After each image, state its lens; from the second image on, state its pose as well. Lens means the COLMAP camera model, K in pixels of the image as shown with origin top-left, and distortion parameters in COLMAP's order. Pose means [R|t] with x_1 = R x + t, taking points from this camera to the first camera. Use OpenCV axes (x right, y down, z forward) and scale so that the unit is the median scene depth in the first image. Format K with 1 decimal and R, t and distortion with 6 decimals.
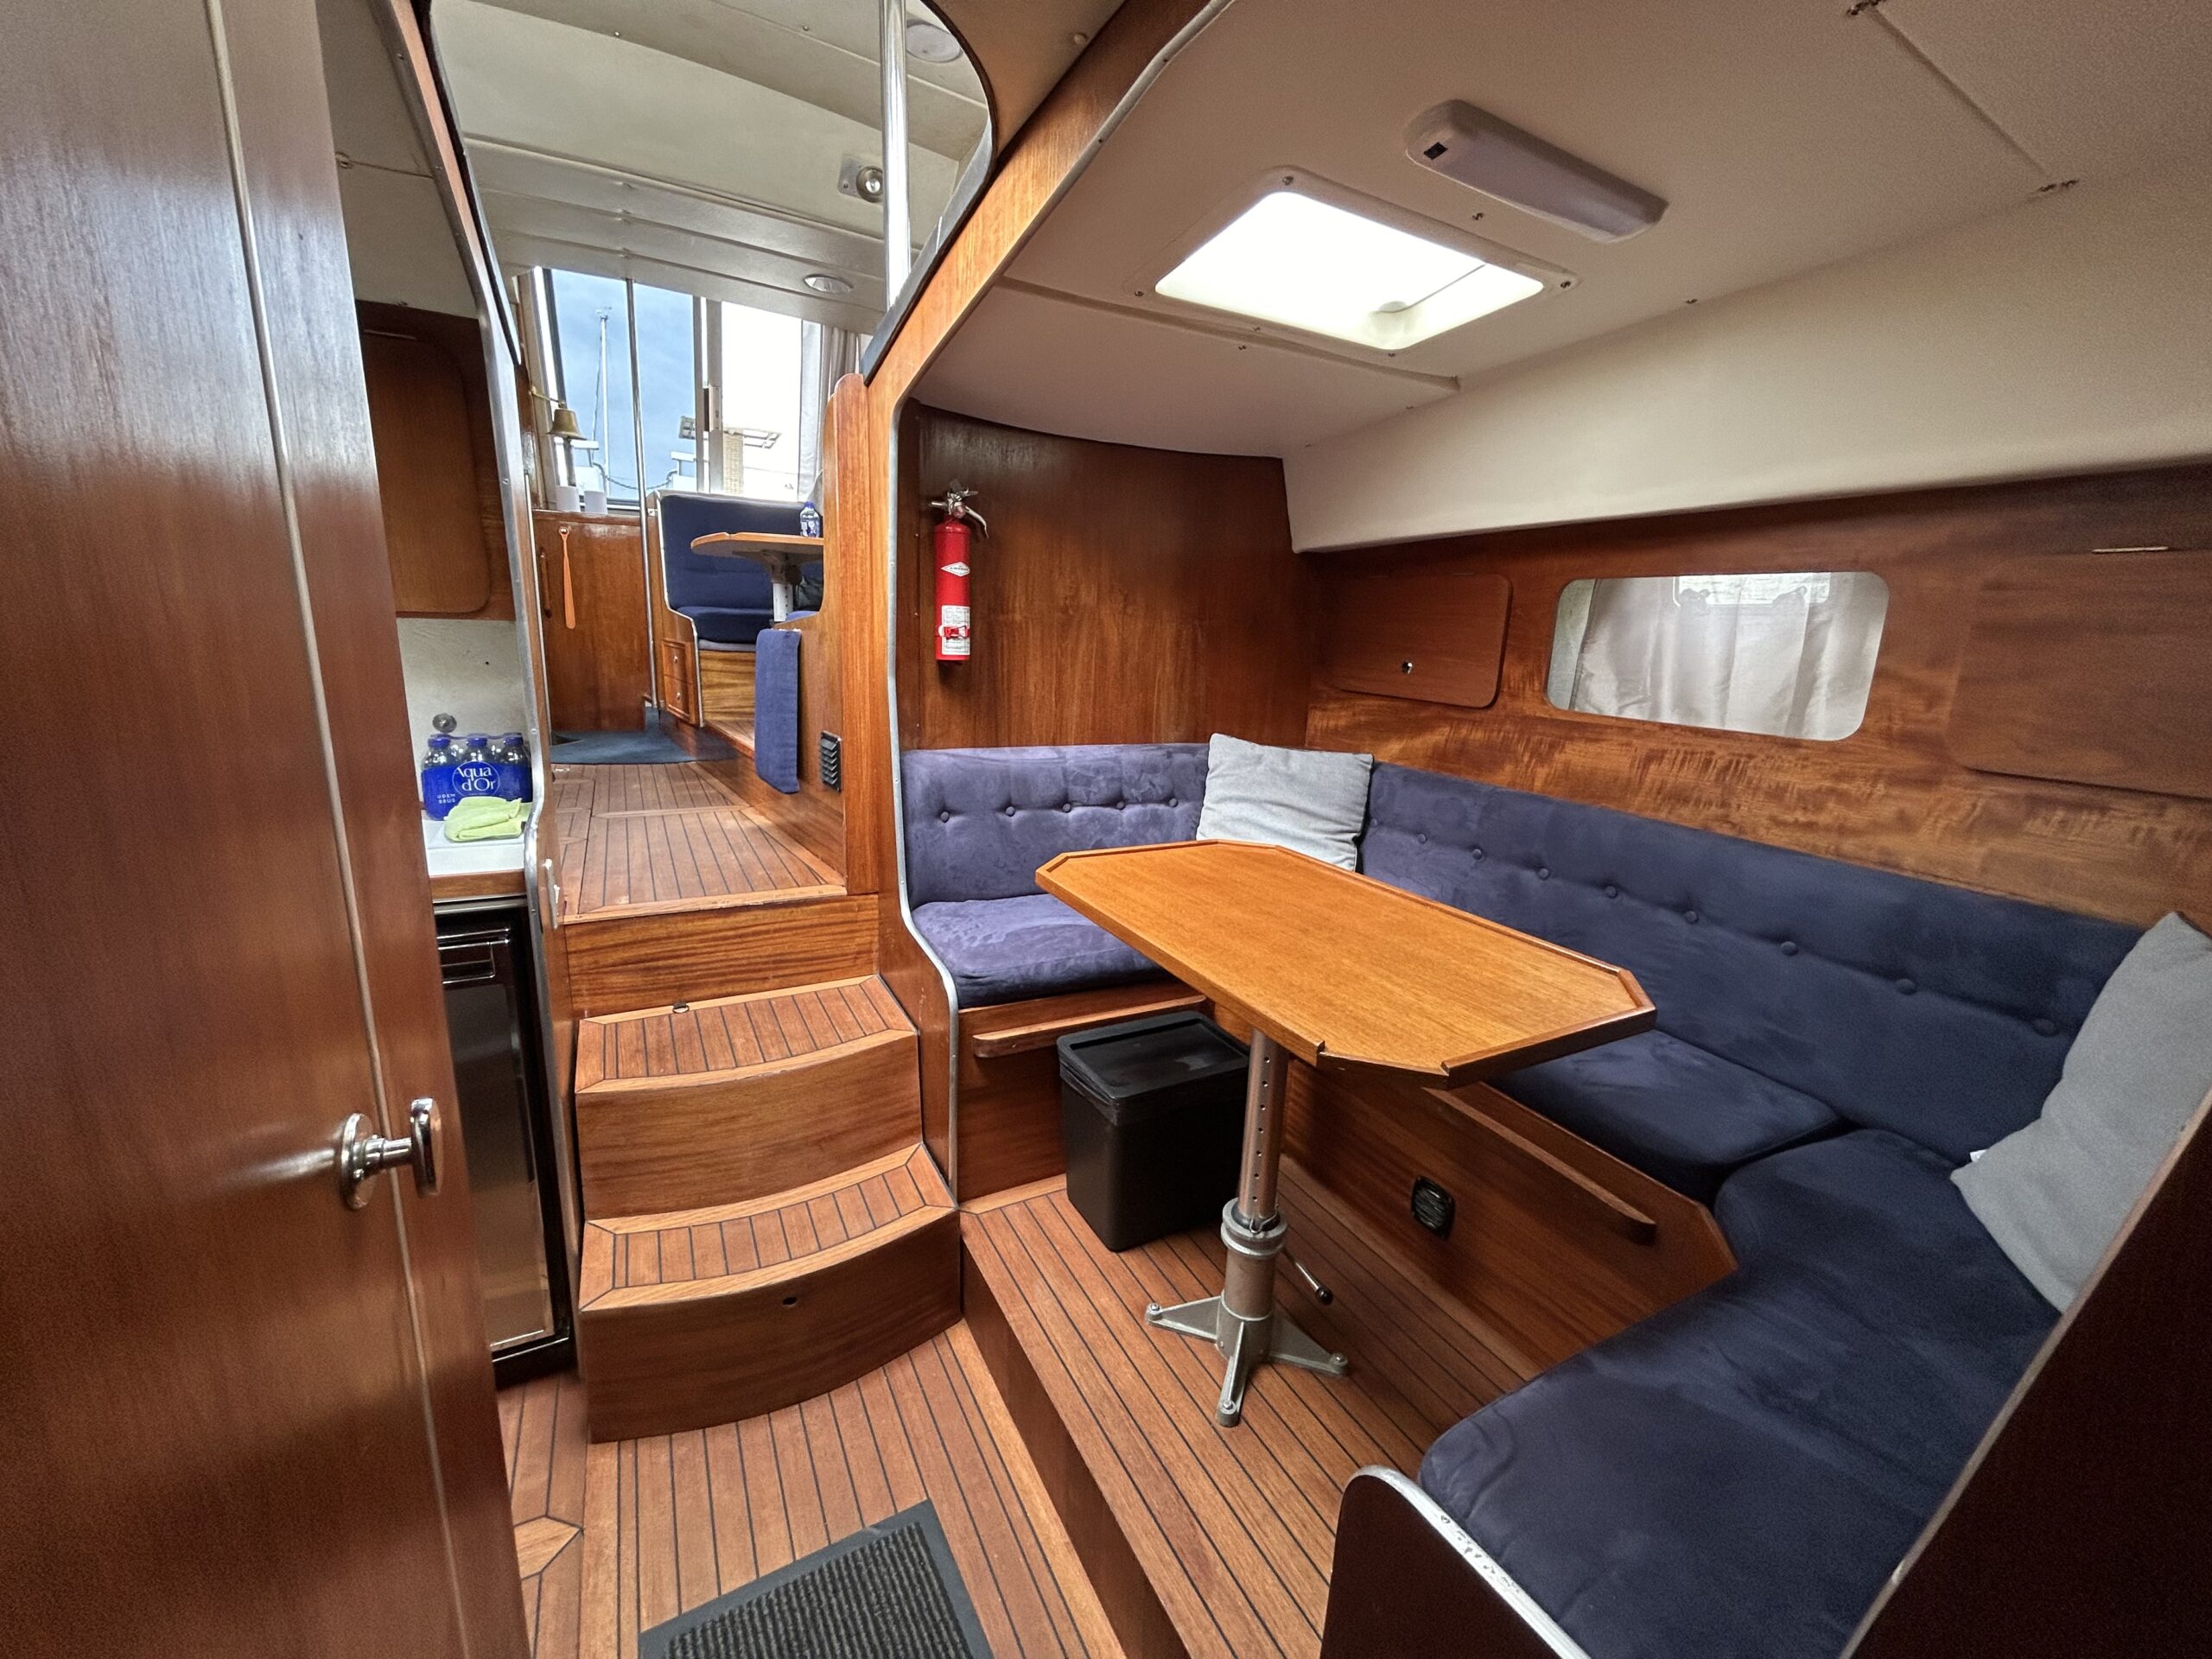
lens RADIAL K [[894.5, 0, 1110.4], [0, 894.5, 828.8], [0, 0, 1]] dist [0.000344, 0.000147]
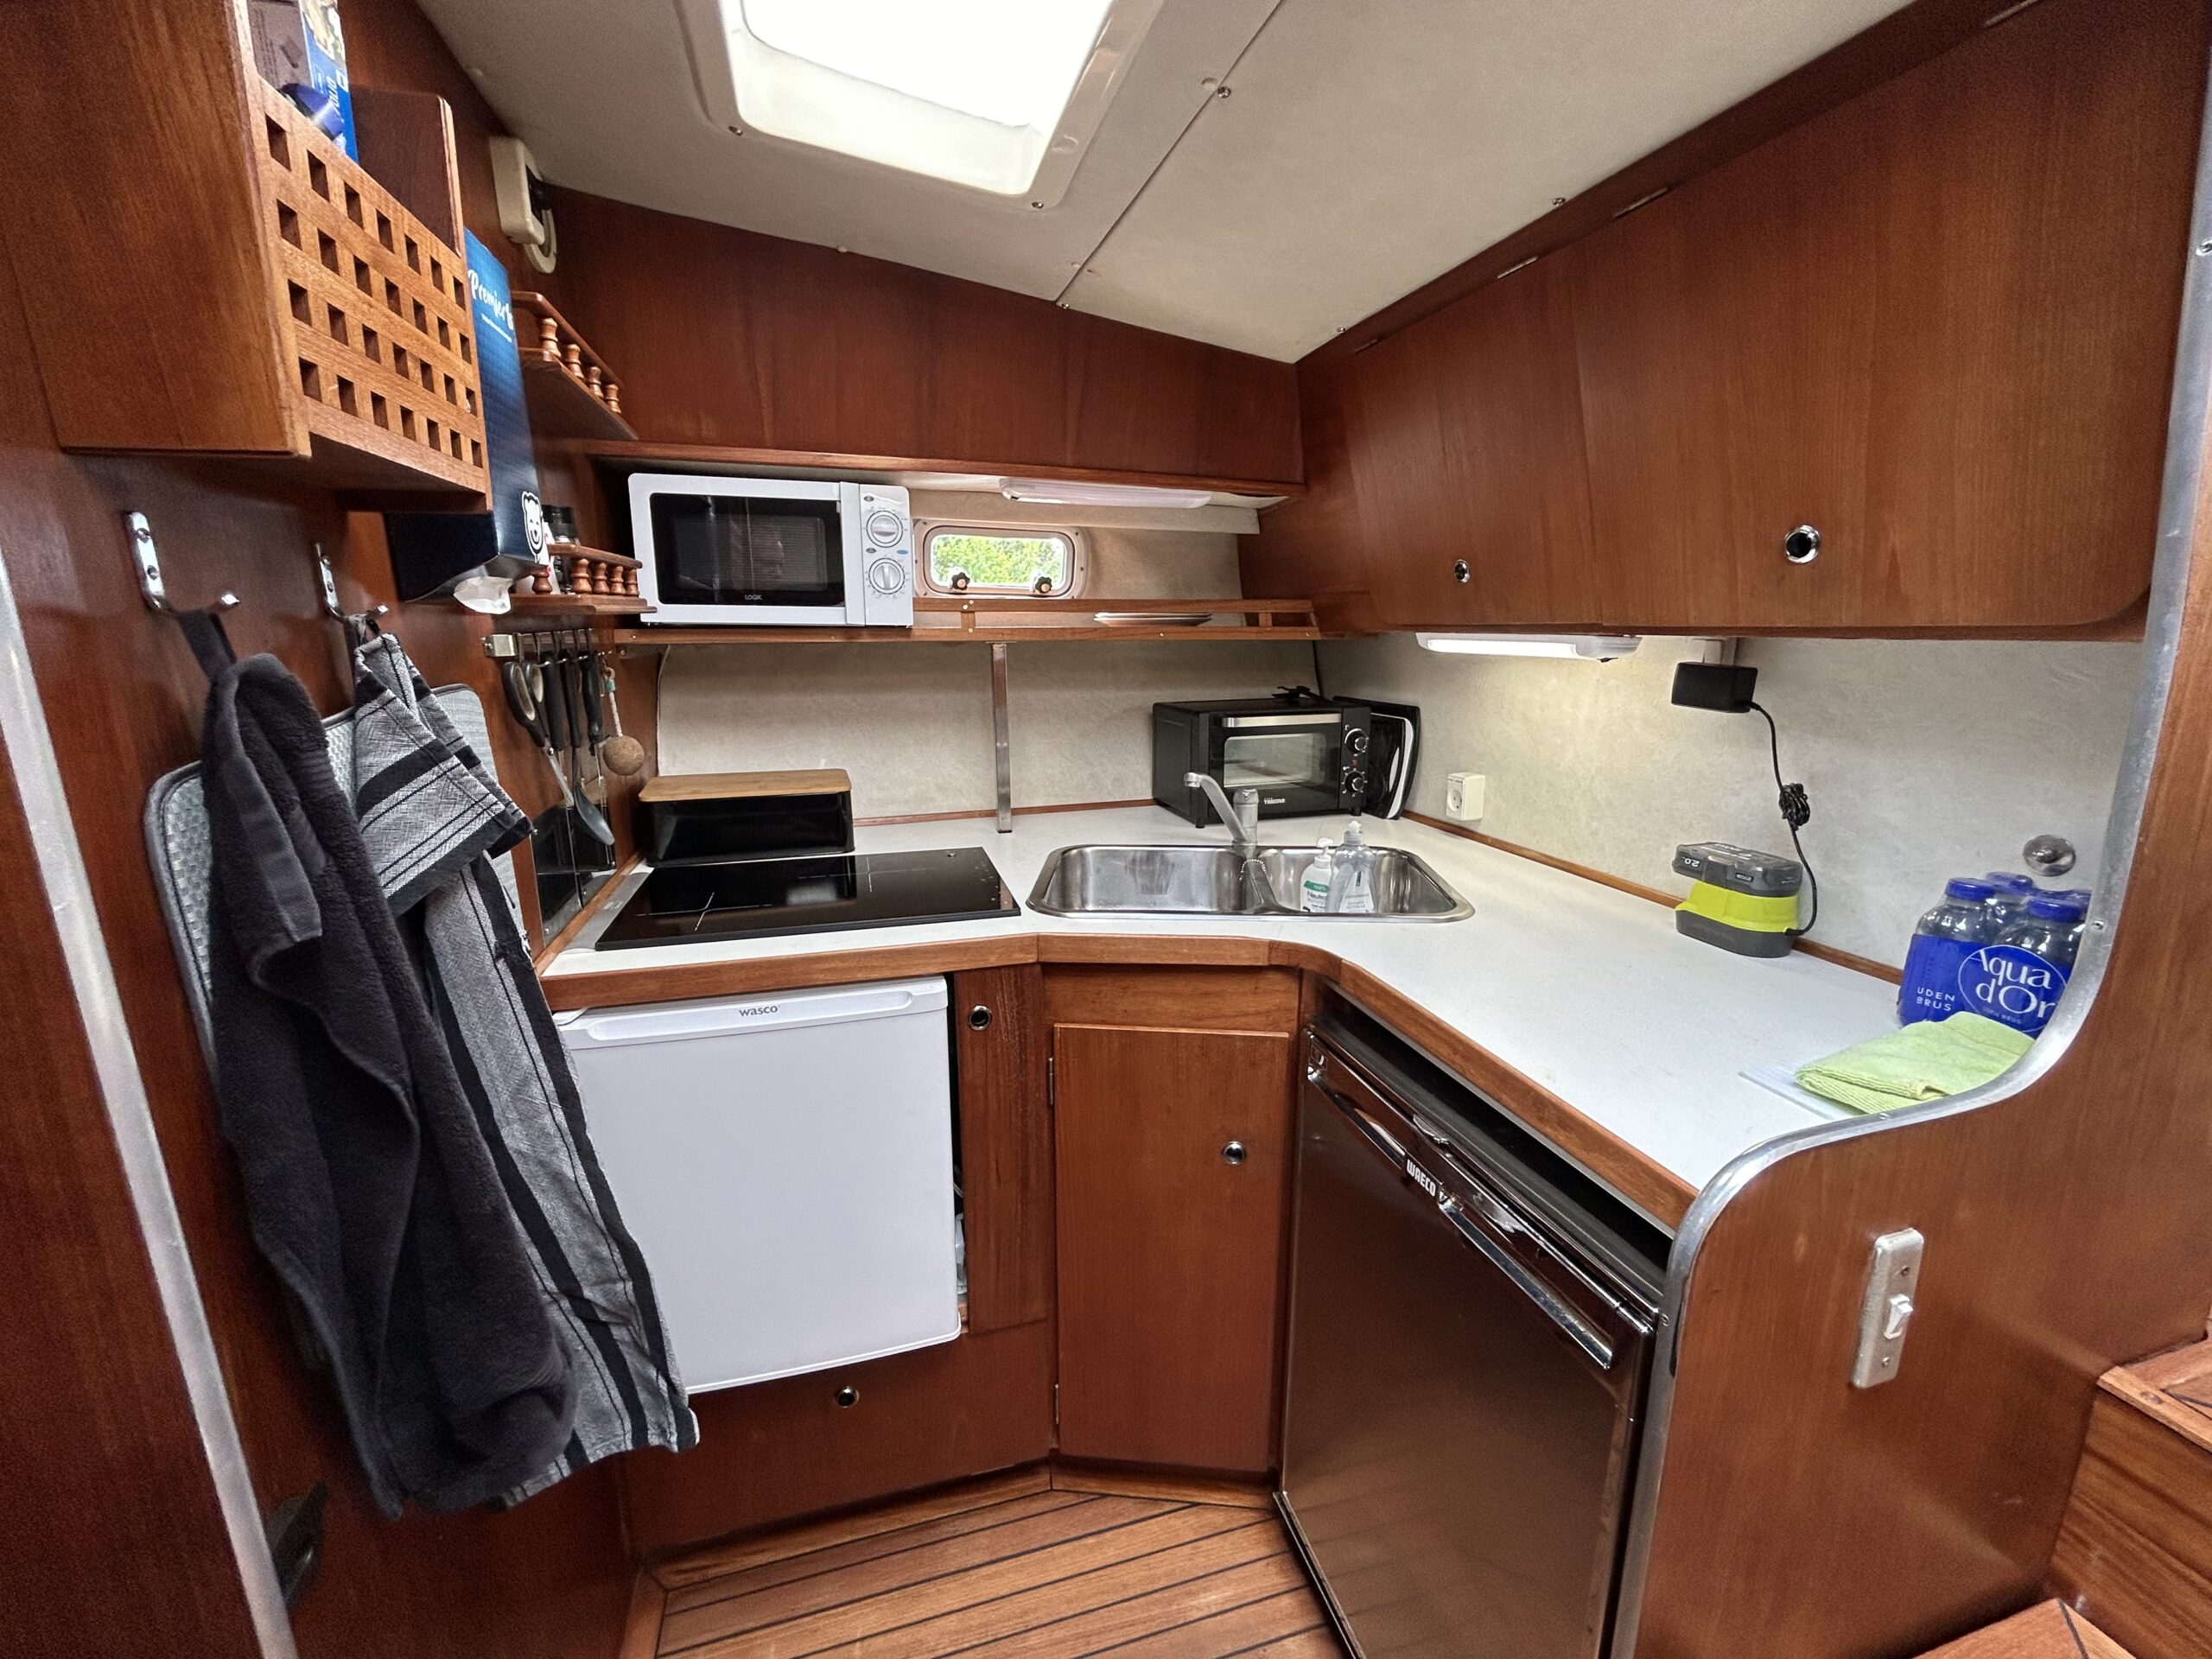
lens RADIAL K [[894.5, 0, 1105.1], [0, 894.5, 825.8], [0, 0, 1]] dist [0.000344, 0.000147]
pose [[-0.214733, 0.176710, -0.960554, -0.179430], [-0.214077, 0.951064, 0.222821, -0.137034], [0.952922, 0.253479, -0.166395, 0.612903]]
